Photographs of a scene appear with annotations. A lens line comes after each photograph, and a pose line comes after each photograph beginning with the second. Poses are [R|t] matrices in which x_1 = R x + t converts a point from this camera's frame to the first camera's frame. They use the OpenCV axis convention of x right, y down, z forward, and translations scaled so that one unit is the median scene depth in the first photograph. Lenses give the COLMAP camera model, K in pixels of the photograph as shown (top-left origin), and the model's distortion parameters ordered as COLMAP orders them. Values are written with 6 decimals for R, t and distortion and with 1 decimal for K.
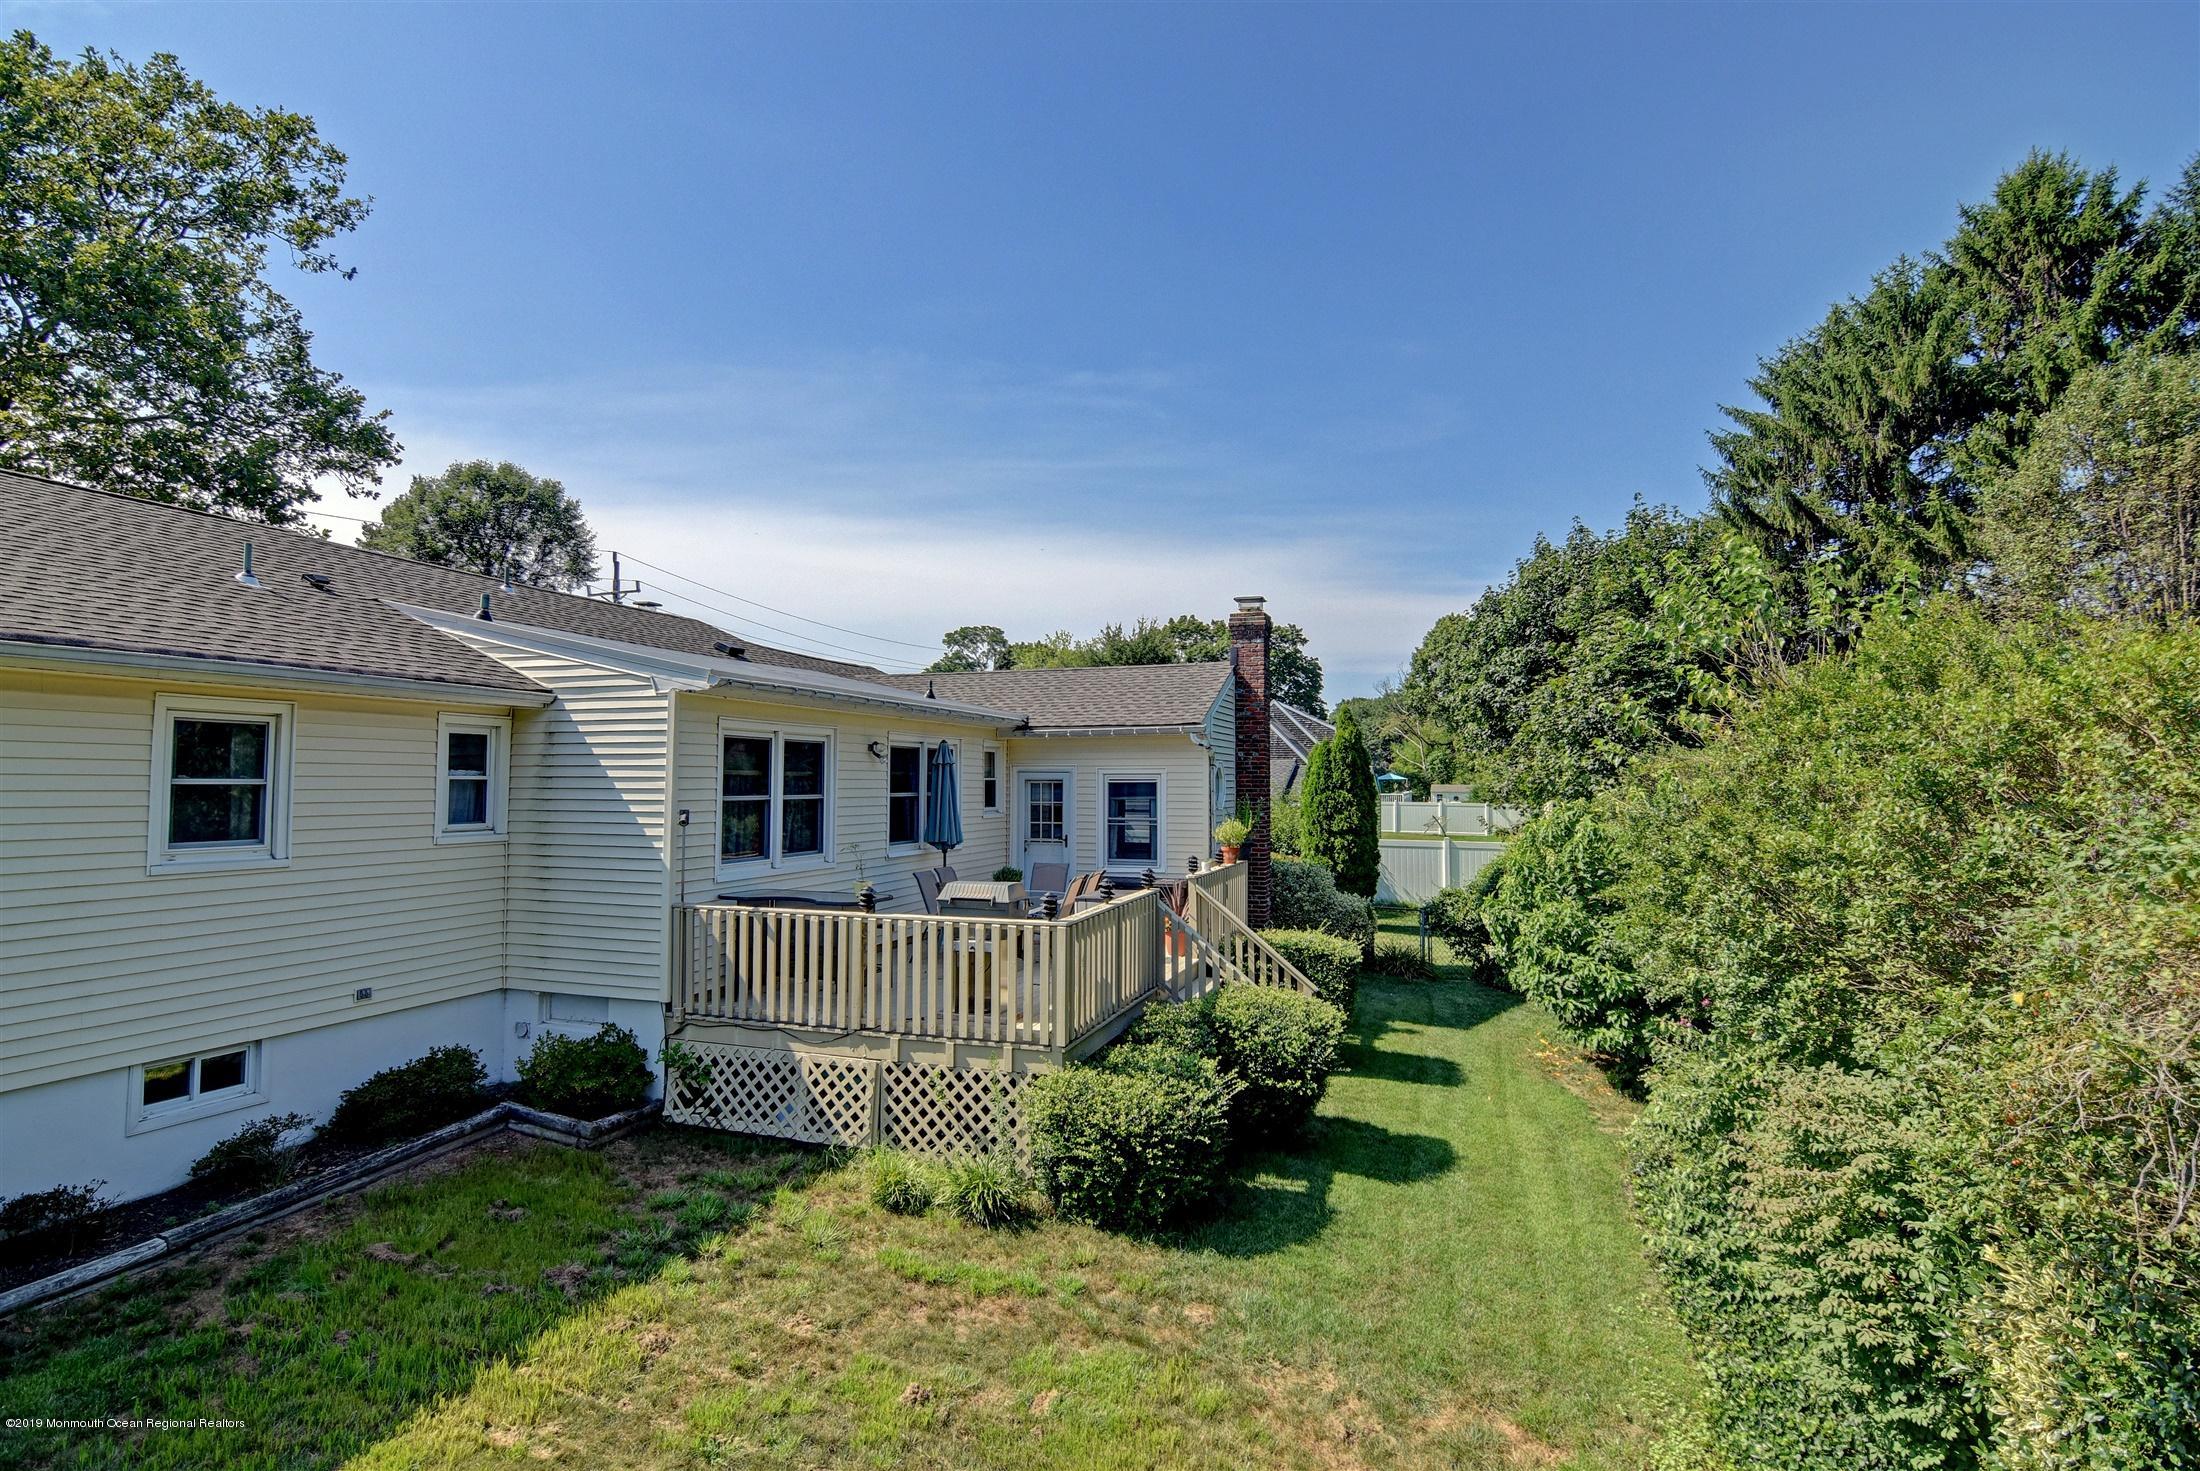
lens RADIAL K [[1064.3, 0, 1097.5], [0, 1064.3, 721.1], [0, 0, 1]] dist [0.003200, -0.013402]
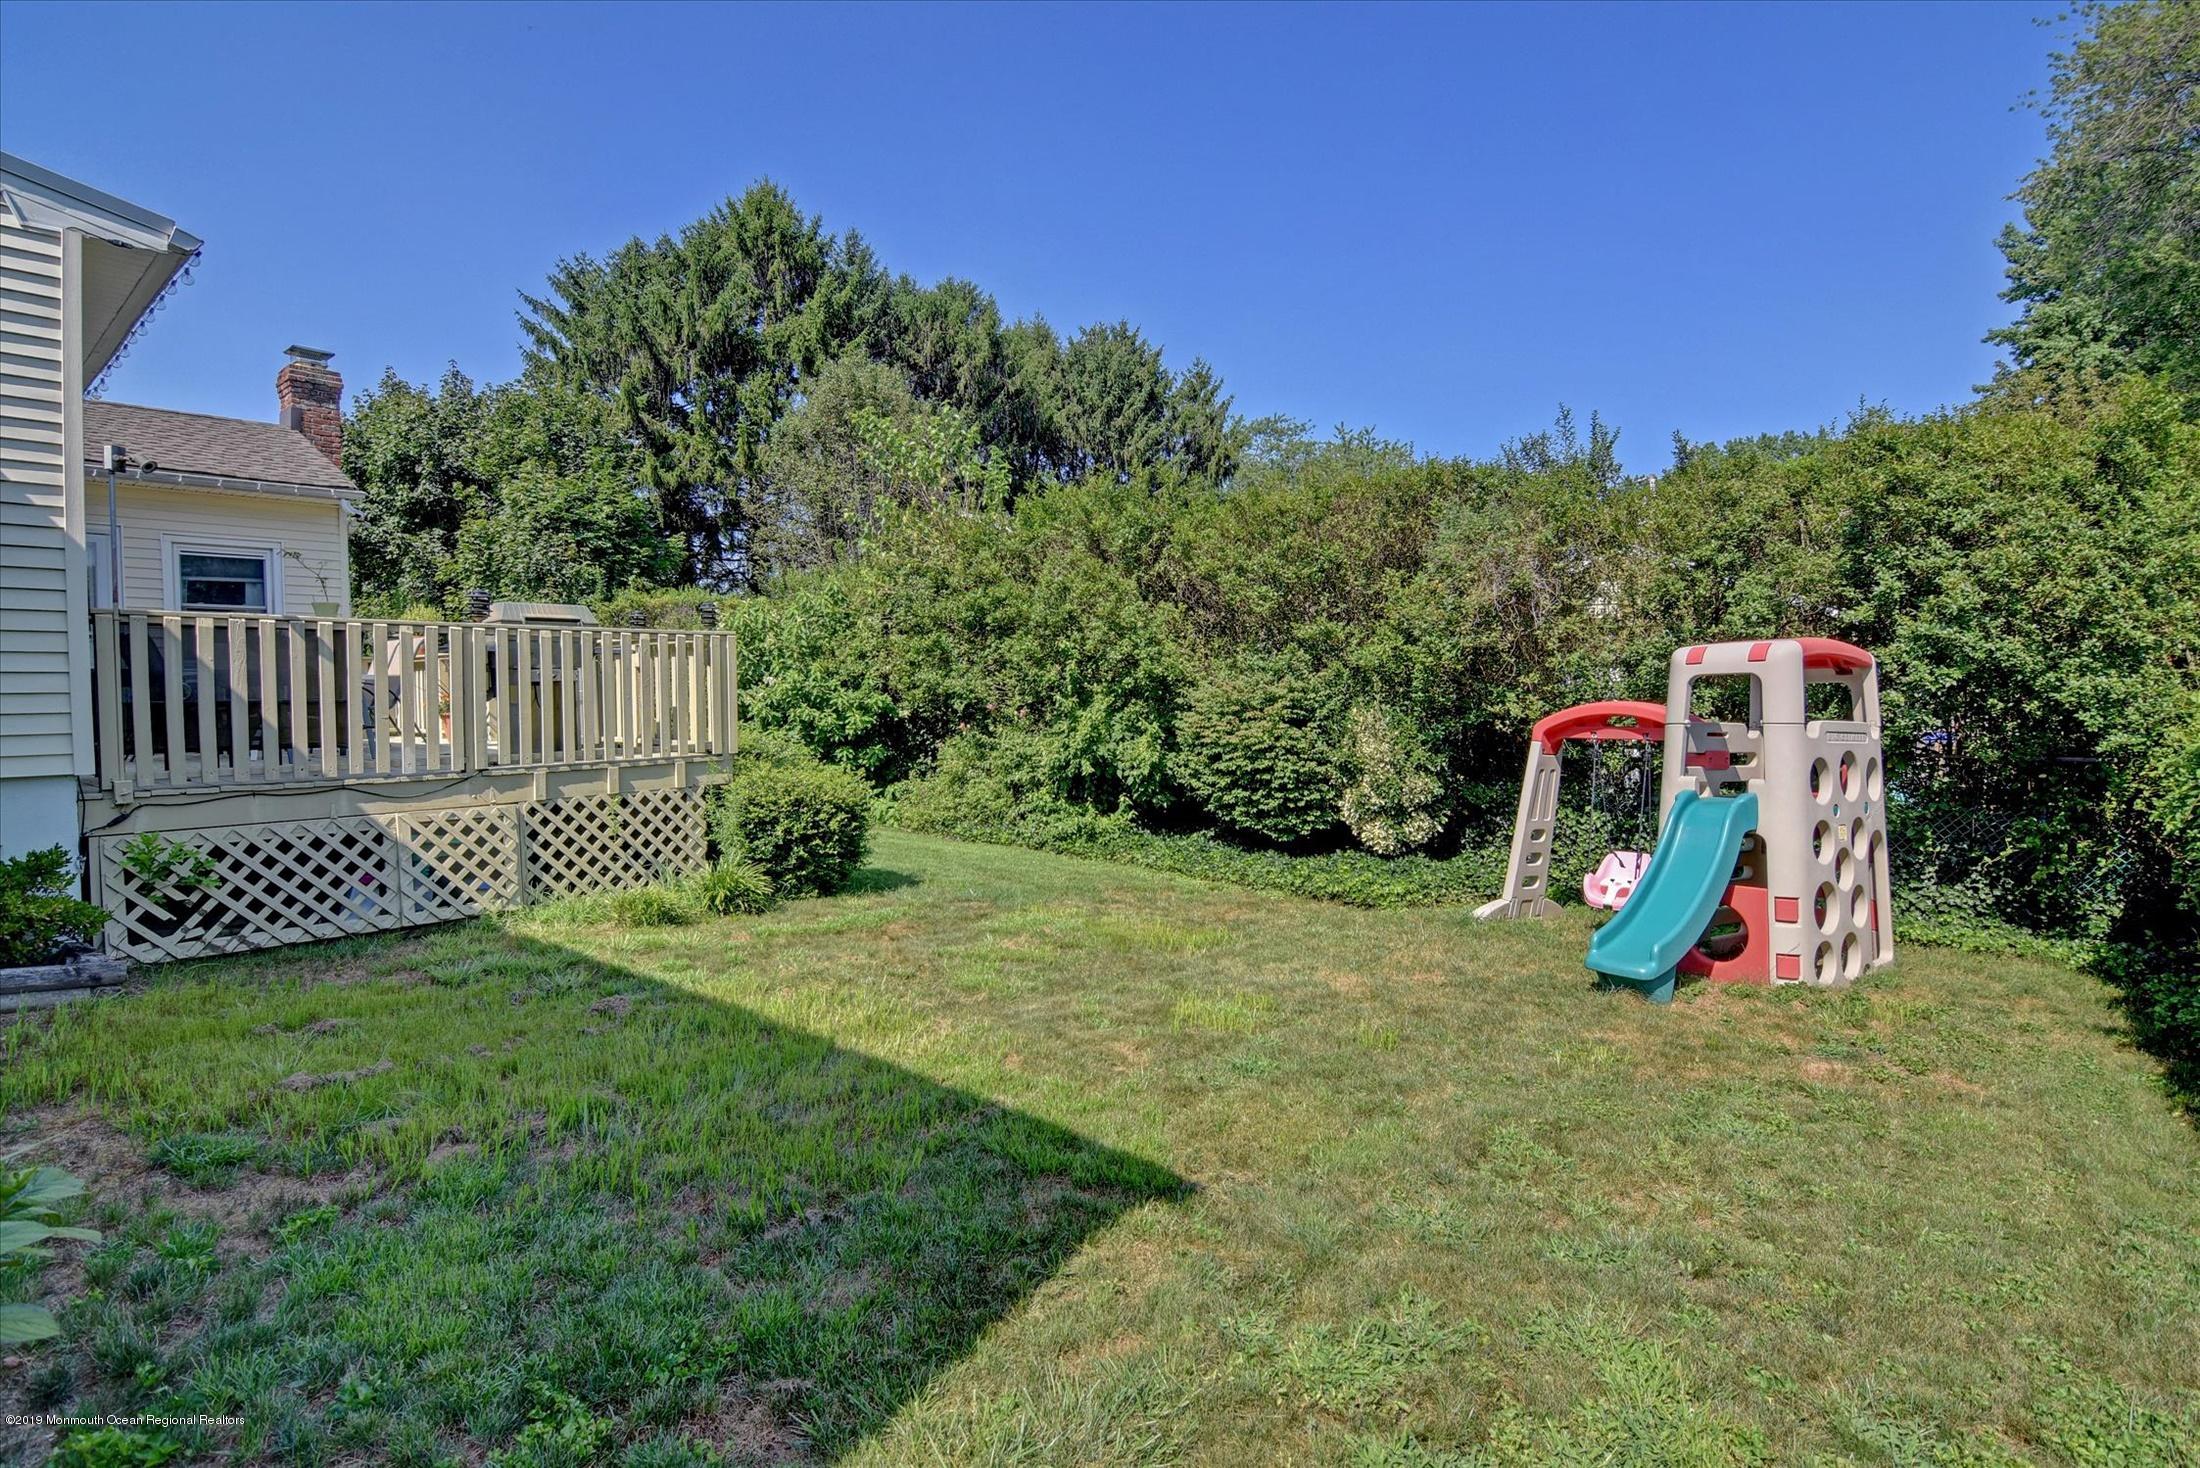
lens RADIAL K [[1064.3, 0, 1097.5], [0, 1064.3, 719.6], [0, 0, 1]] dist [0.003200, -0.013402]
pose [[0.348567, -0.032801, 0.936710, -0.501305], [-0.039858, 0.997965, 0.049777, 0.122764], [-0.936436, -0.054686, 0.346551, 0.191480]]
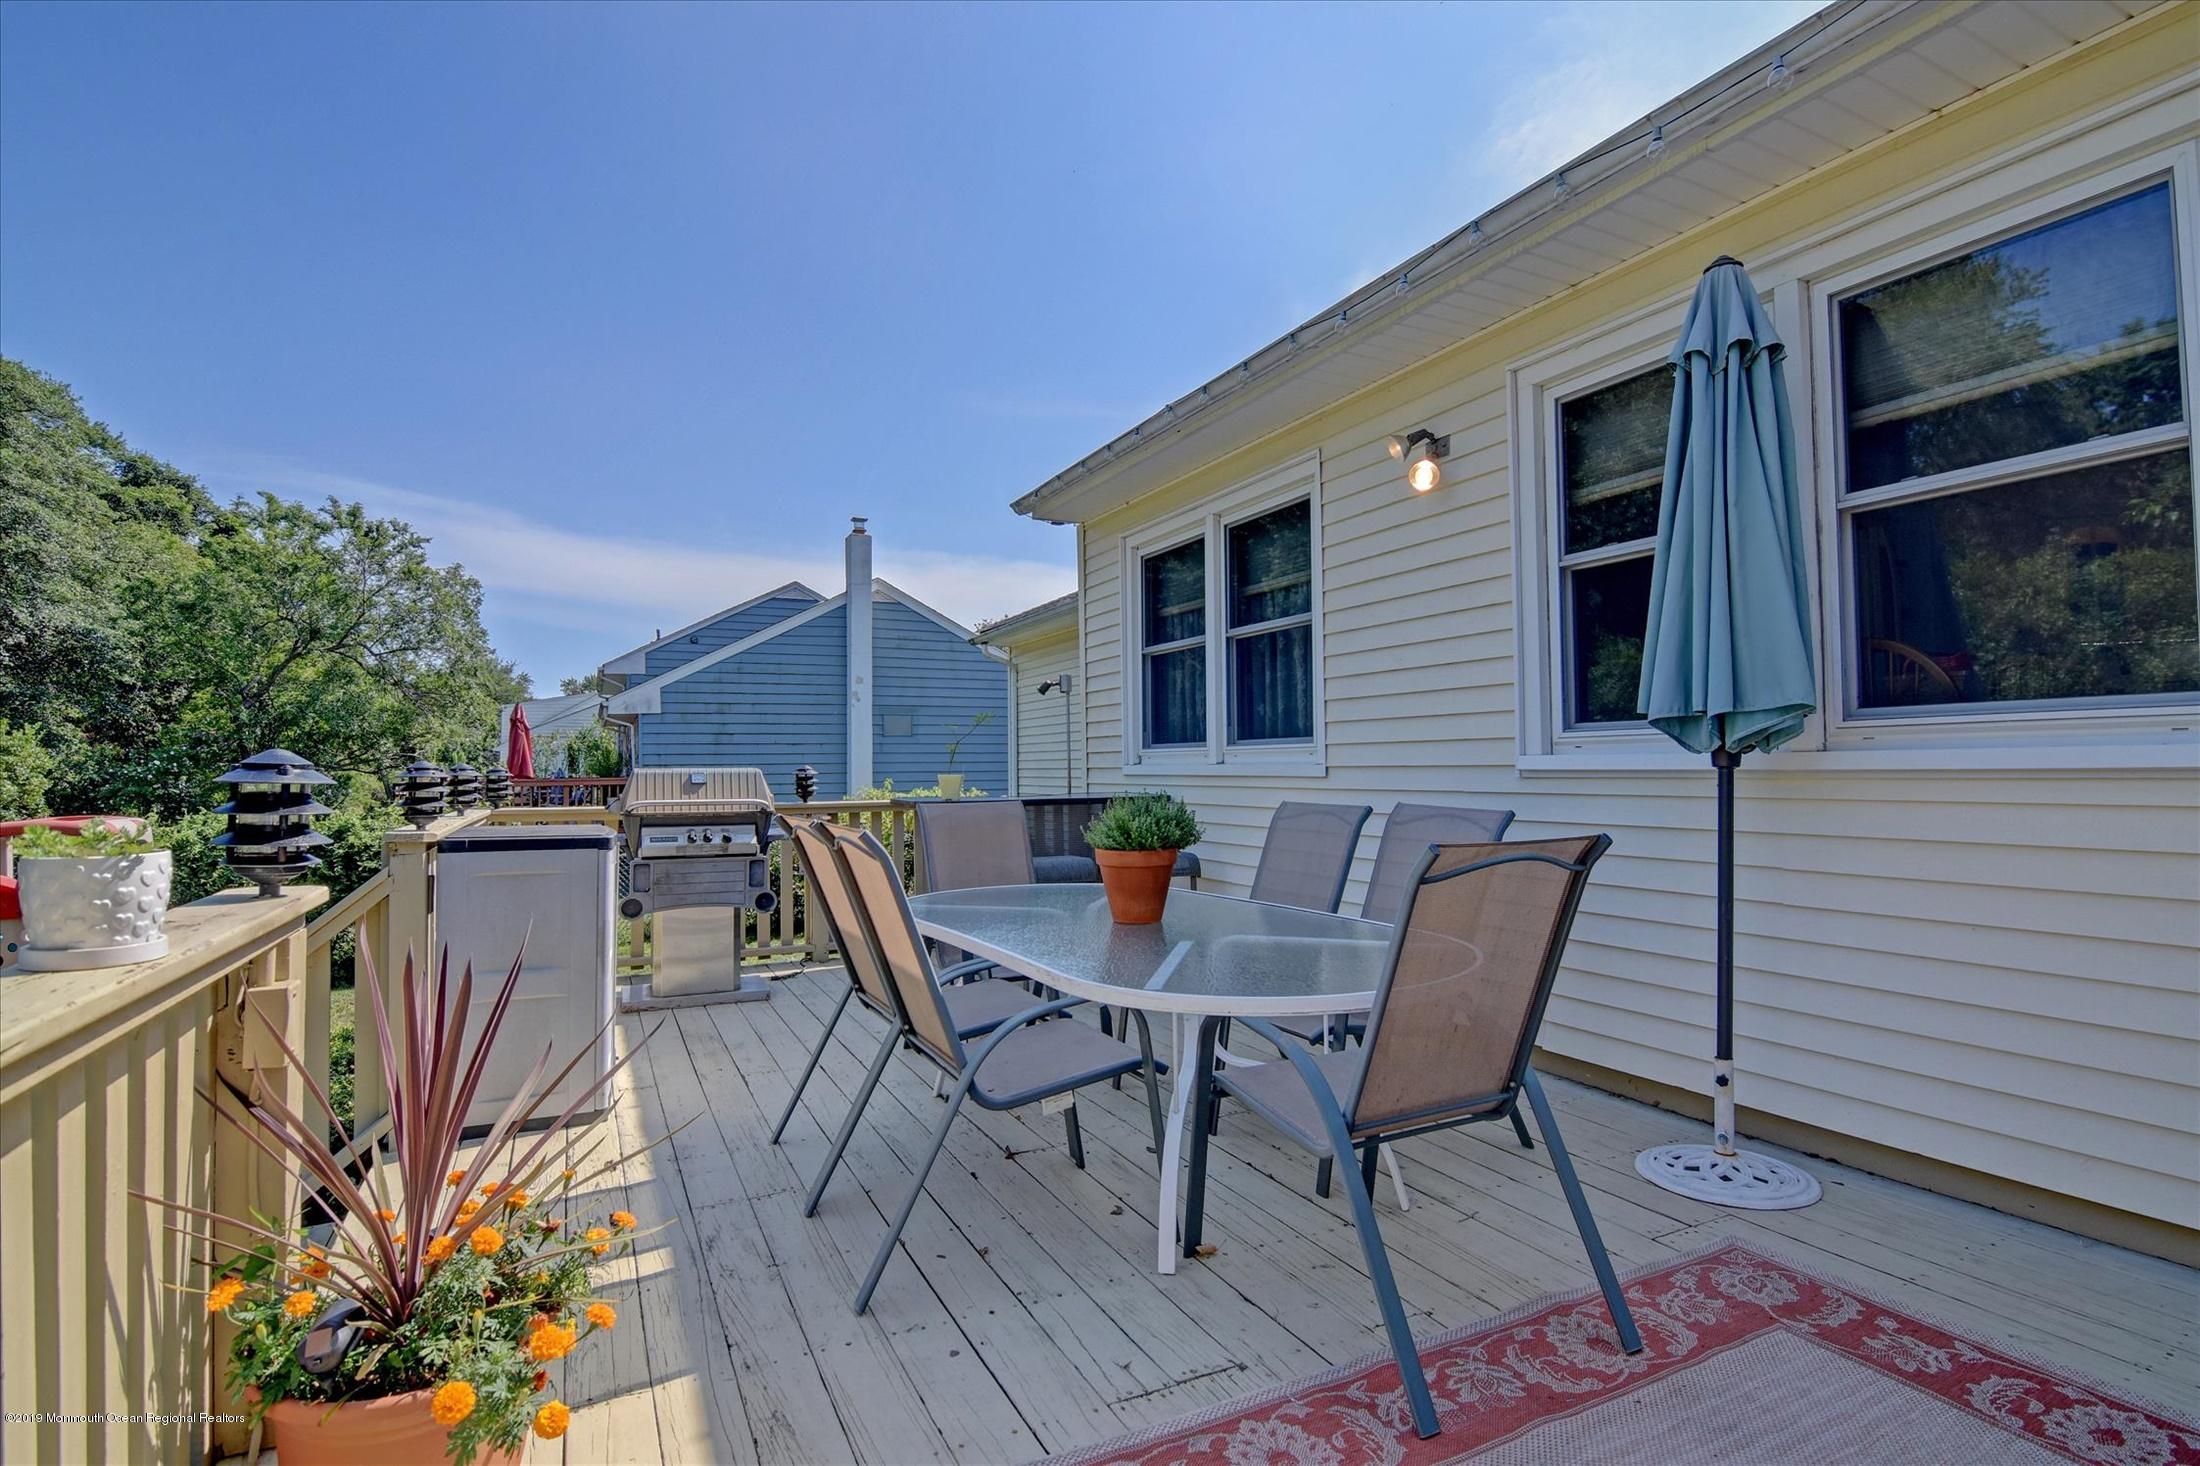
lens RADIAL K [[1064.3, 0, 1097.5], [0, 1064.3, 718.6], [0, 0, 1]] dist [0.003200, -0.013402]
pose [[-0.707563, -0.028238, -0.706085, 0.099169], [0.051266, 0.994517, -0.091147, 0.125095], [0.704788, -0.100690, -0.702236, 1.047731]]
